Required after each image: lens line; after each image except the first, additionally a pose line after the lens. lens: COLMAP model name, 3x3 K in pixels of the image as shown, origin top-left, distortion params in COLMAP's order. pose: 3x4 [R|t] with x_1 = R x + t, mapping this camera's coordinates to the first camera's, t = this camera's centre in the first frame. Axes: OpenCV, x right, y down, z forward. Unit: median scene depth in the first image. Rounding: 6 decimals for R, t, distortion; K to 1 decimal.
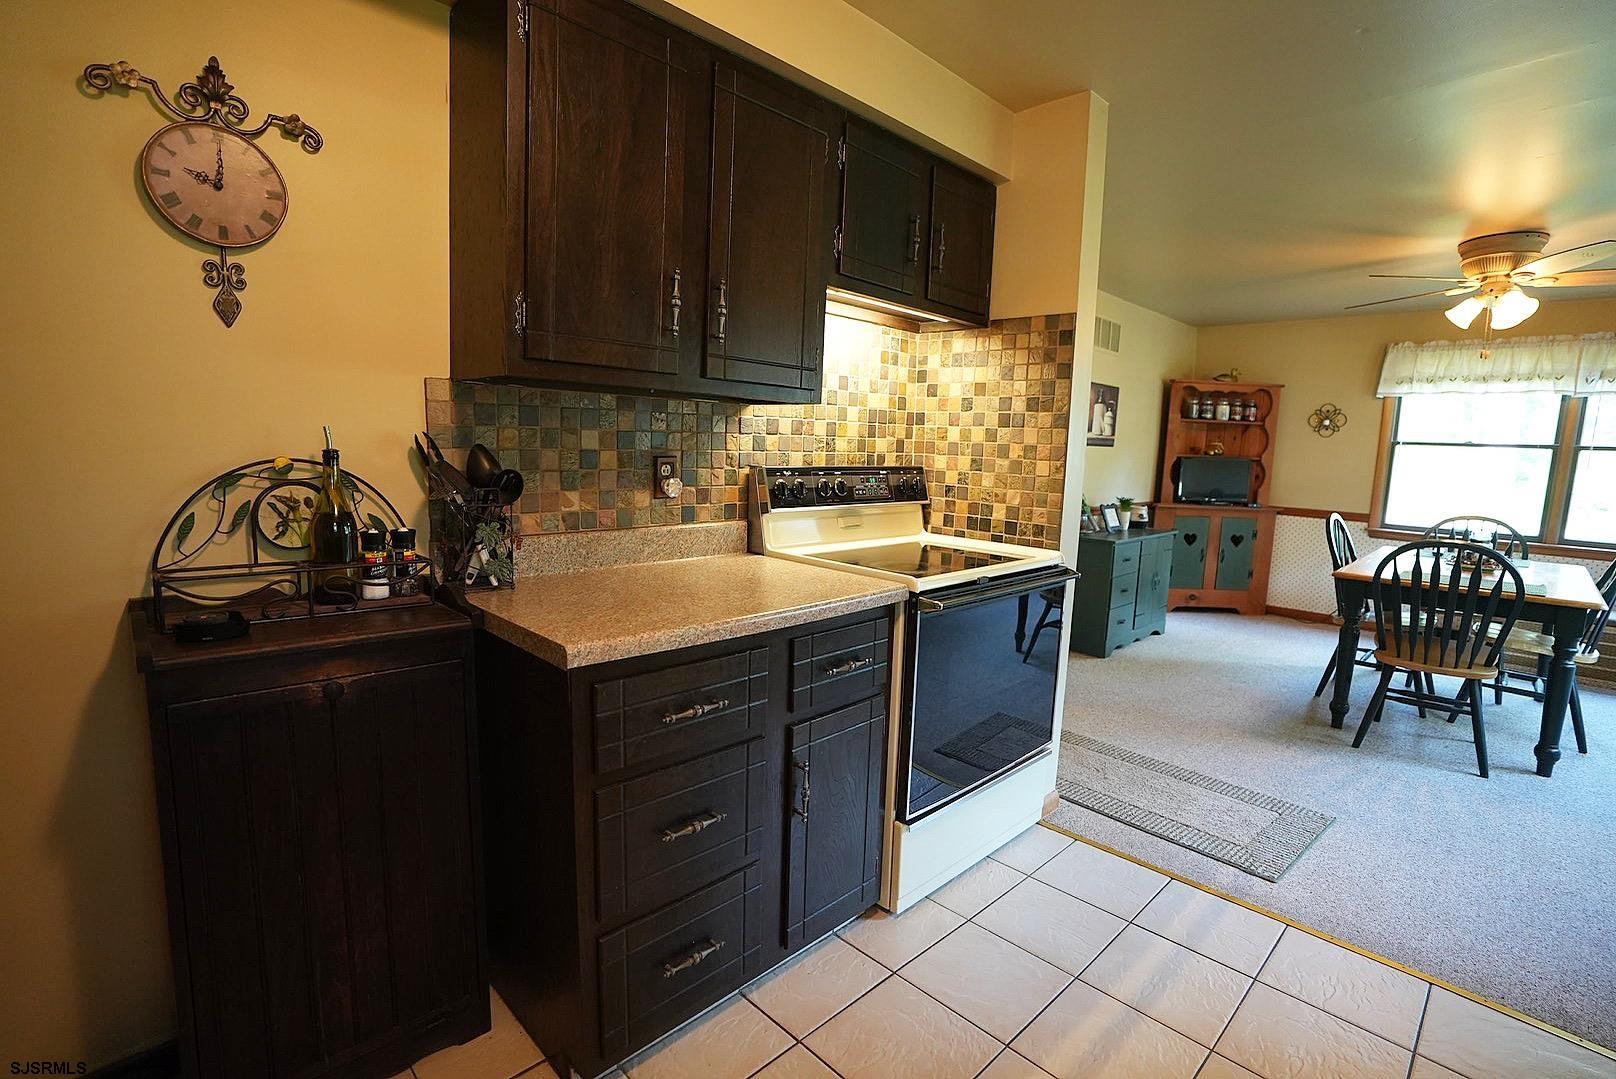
lens RADIAL K [[743.6, 0, 824.7], [0, 743.6, 542.4], [0, 0, 1]] dist [-0.031311, 0.003652]
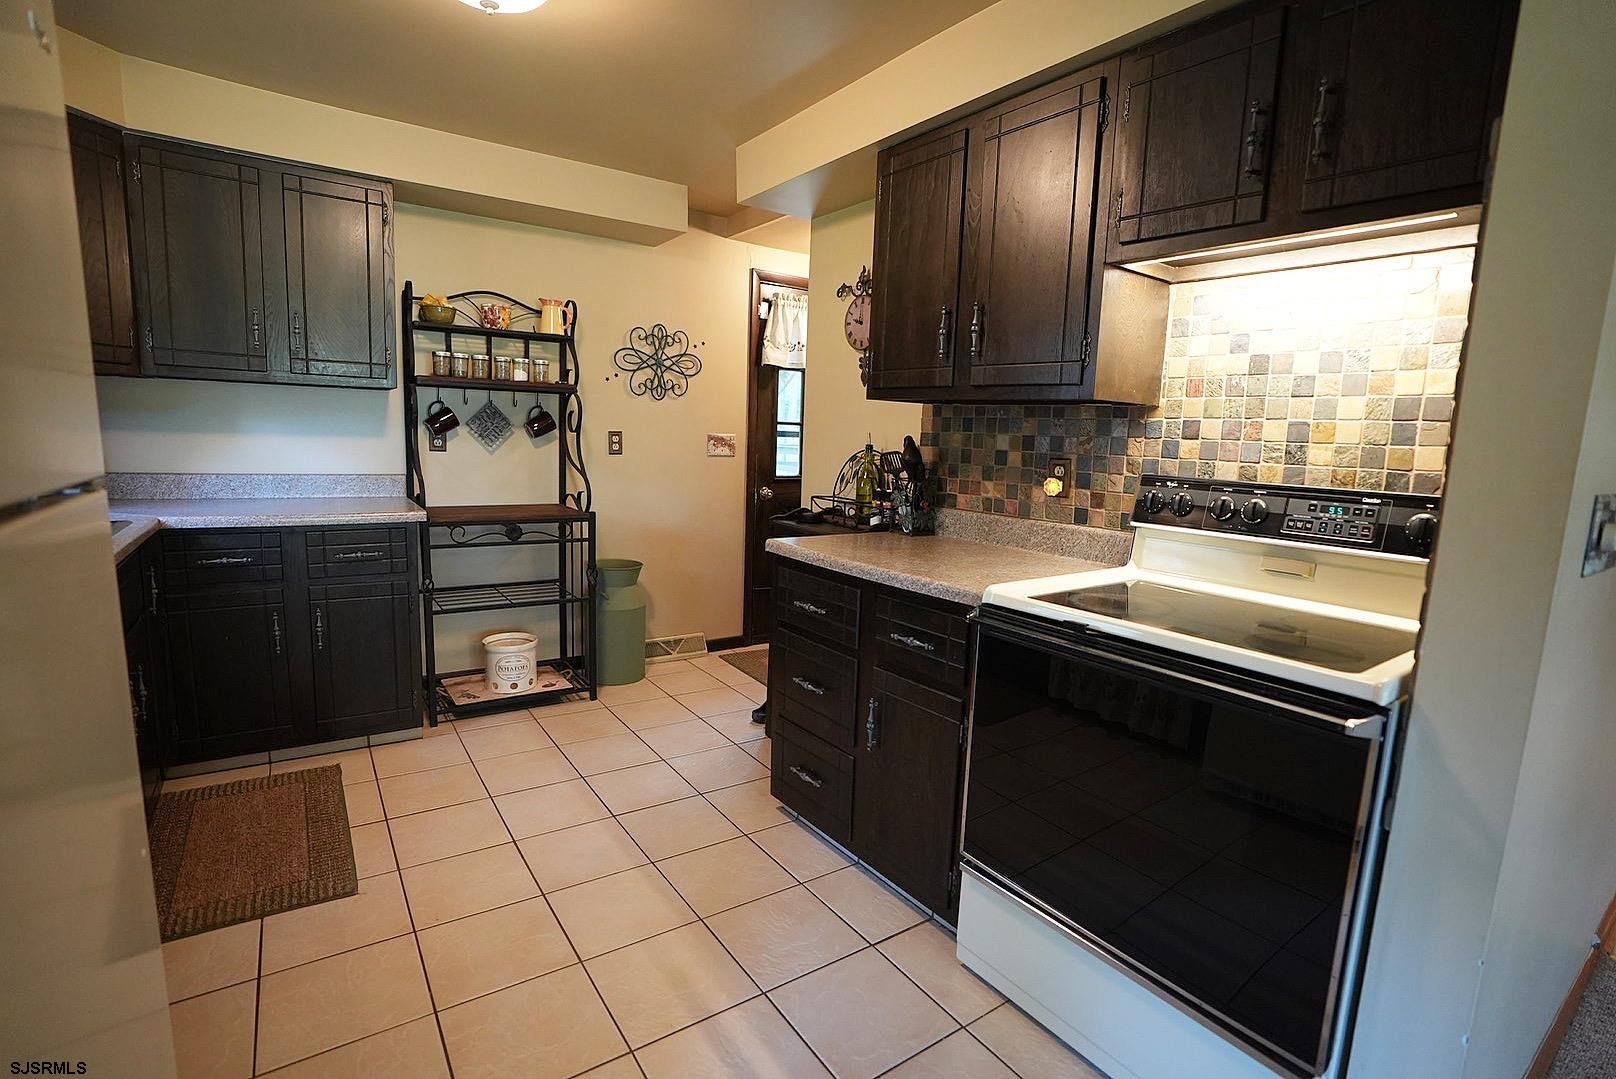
lens RADIAL K [[743.6, 0, 806.4], [0, 743.6, 544.1], [0, 0, 1]] dist [-0.031311, 0.003652]
pose [[-0.147289, 0.113323, -0.982580, 0.762274], [-0.171922, 0.975360, 0.138261, -0.065734], [0.974037, 0.189291, -0.124177, 0.656636]]
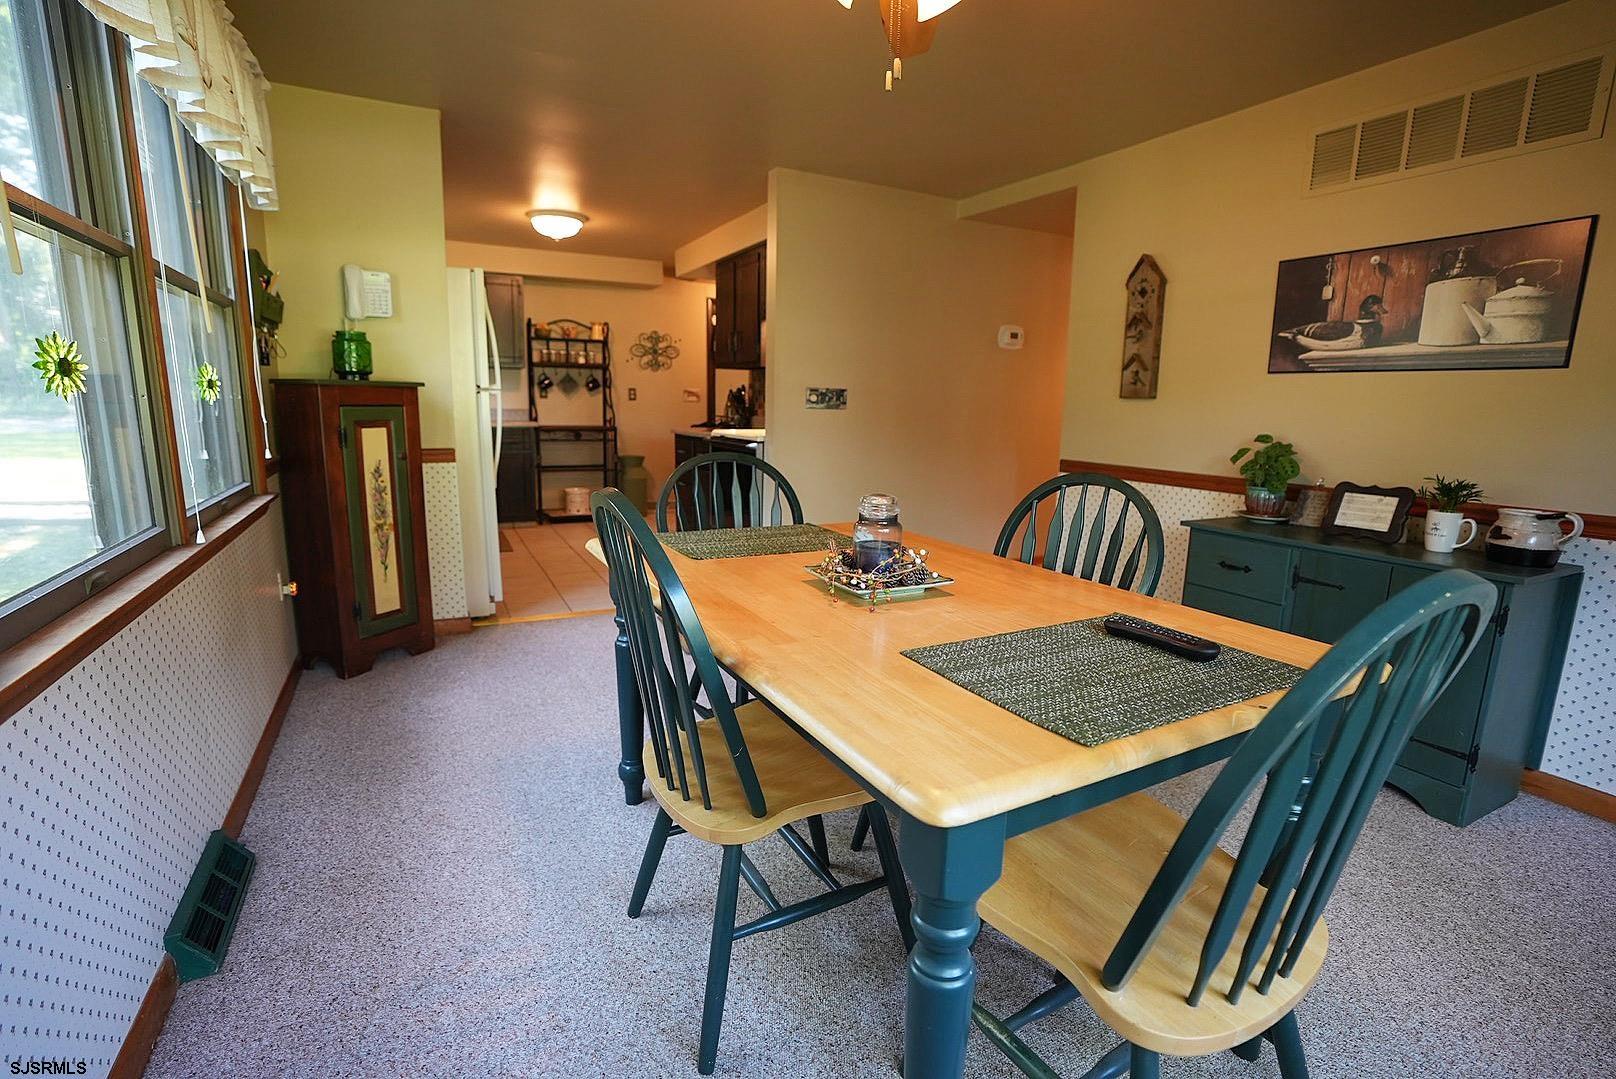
lens RADIAL K [[743.6, 0, 809.2], [0, 743.6, 536.3], [0, 0, 1]] dist [-0.031311, 0.003652]
pose [[-0.276926, 0.139634, -0.950691, 1.599781], [-0.158720, 0.969147, 0.188578, -0.096746], [0.947692, 0.203116, -0.246220, 1.273718]]
